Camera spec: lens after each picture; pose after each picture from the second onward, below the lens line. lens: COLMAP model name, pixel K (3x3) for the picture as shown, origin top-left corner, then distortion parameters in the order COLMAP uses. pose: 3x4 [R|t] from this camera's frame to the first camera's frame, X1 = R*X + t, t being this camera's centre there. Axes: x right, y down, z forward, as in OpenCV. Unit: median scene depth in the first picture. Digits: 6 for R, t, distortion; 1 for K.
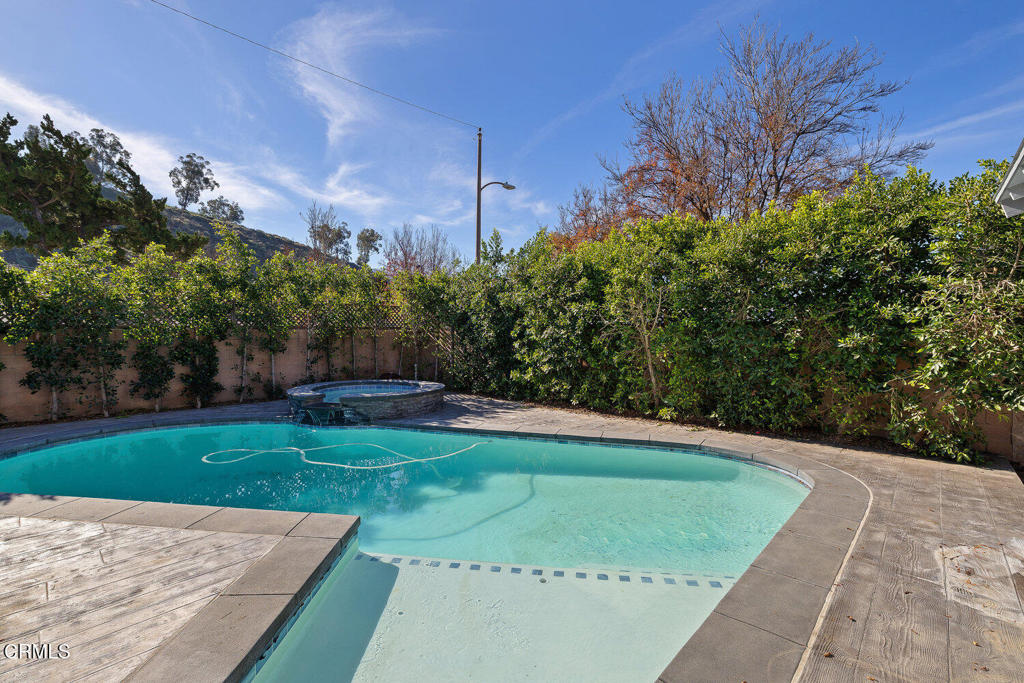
lens RADIAL K [[461.2, 0, 510.7], [0, 461.2, 338.5], [0, 0, 1]] dist [-0.004937, -0.000015]
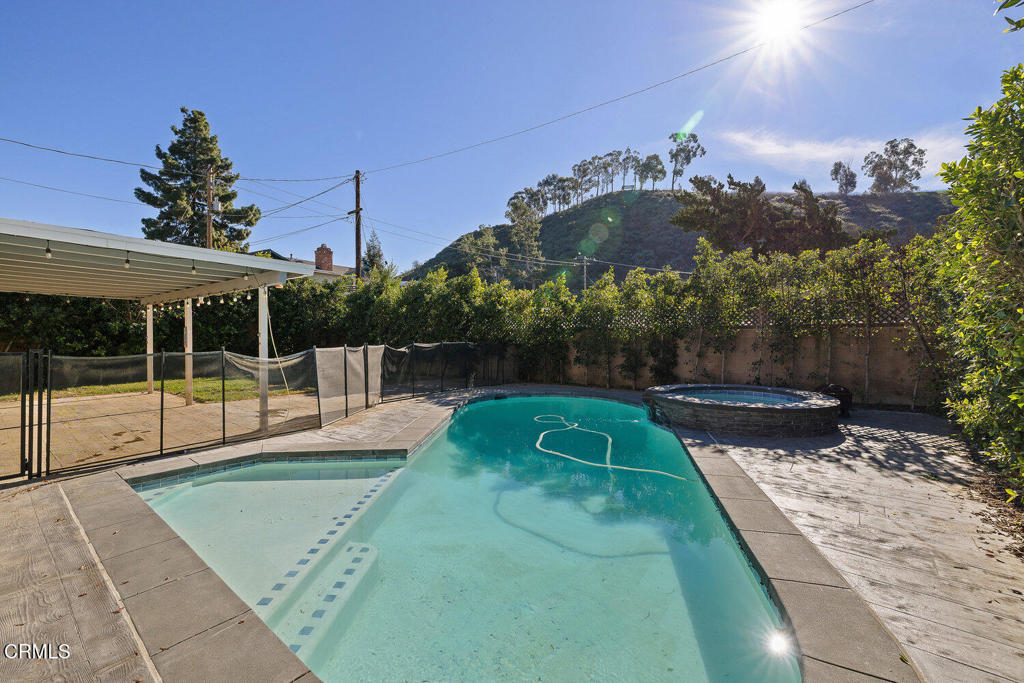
lens RADIAL K [[434.4, 0, 508.4], [0, 434.4, 334.9], [0, 0, 1]] dist [-0.000086, -0.000575]
pose [[0.059053, -0.001248, -0.998254, 0.517628], [-0.004322, 0.999990, -0.001506, -0.002245], [0.998245, 0.004403, 0.059047, 0.549858]]
